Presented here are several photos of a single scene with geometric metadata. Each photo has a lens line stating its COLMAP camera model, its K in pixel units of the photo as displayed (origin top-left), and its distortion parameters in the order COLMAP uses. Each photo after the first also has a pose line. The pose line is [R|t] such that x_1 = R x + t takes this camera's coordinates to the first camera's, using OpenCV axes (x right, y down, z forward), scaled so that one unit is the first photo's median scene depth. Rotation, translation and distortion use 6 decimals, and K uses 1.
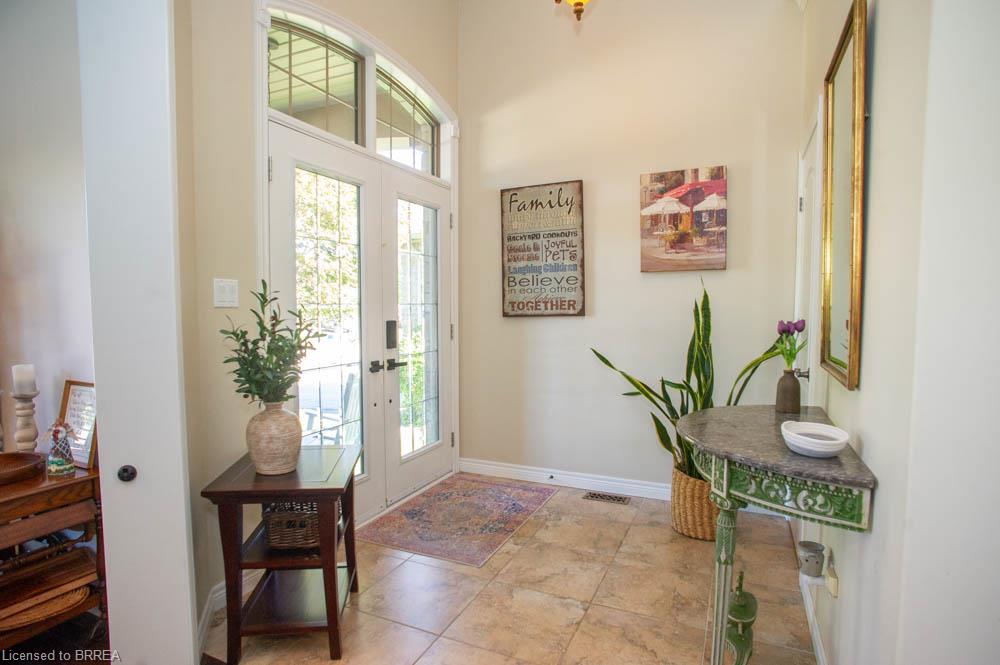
lens RADIAL K [[516.0, 0, 501.5], [0, 516.0, 336.2], [0, 0, 1]] dist [-0.005526, -0.000565]
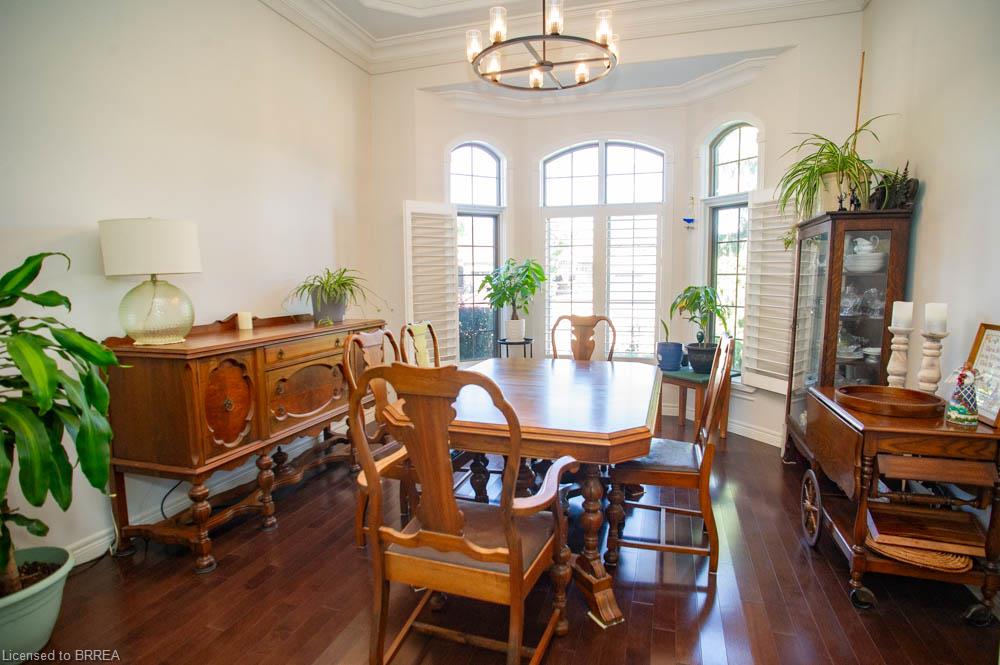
lens RADIAL K [[516.0, 0, 503.4], [0, 516.0, 330.5], [0, 0, 1]] dist [-0.005526, -0.000565]
pose [[0.124019, 0.117825, -0.985260, -0.094975], [-0.054290, 0.992244, 0.111826, 0.050826], [0.990794, 0.039621, 0.129454, 0.088753]]
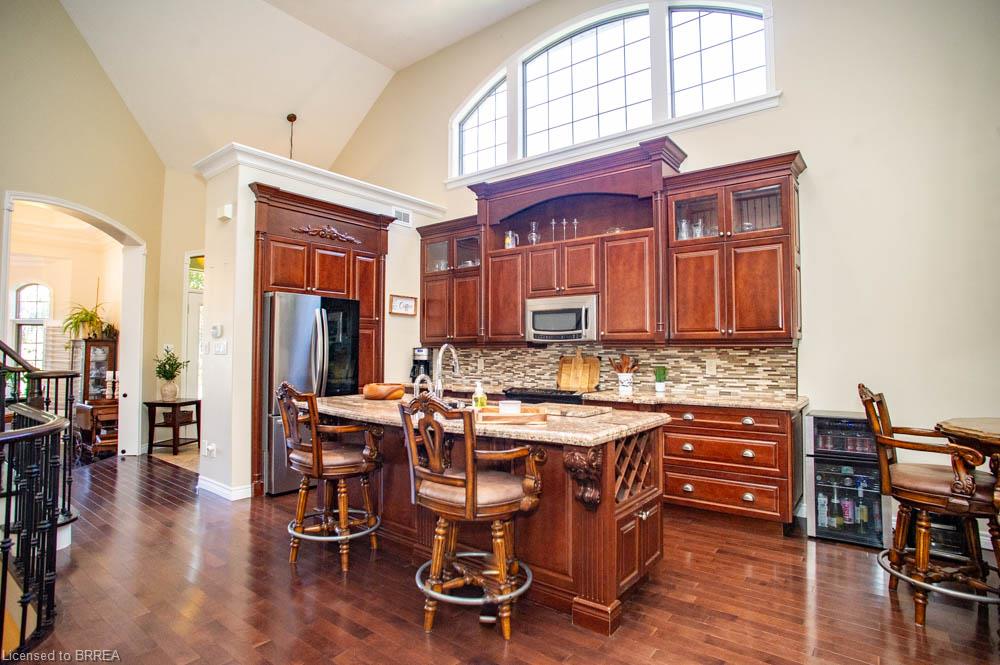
lens RADIAL K [[516.0, 0, 503.4], [0, 516.0, 326.0], [0, 0, 1]] dist [-0.005526, -0.000565]
pose [[0.972053, -0.004269, -0.234724, 2.132871], [-0.023014, 0.993286, -0.113372, 0.098529], [0.233632, 0.115605, 0.965428, -1.548182]]
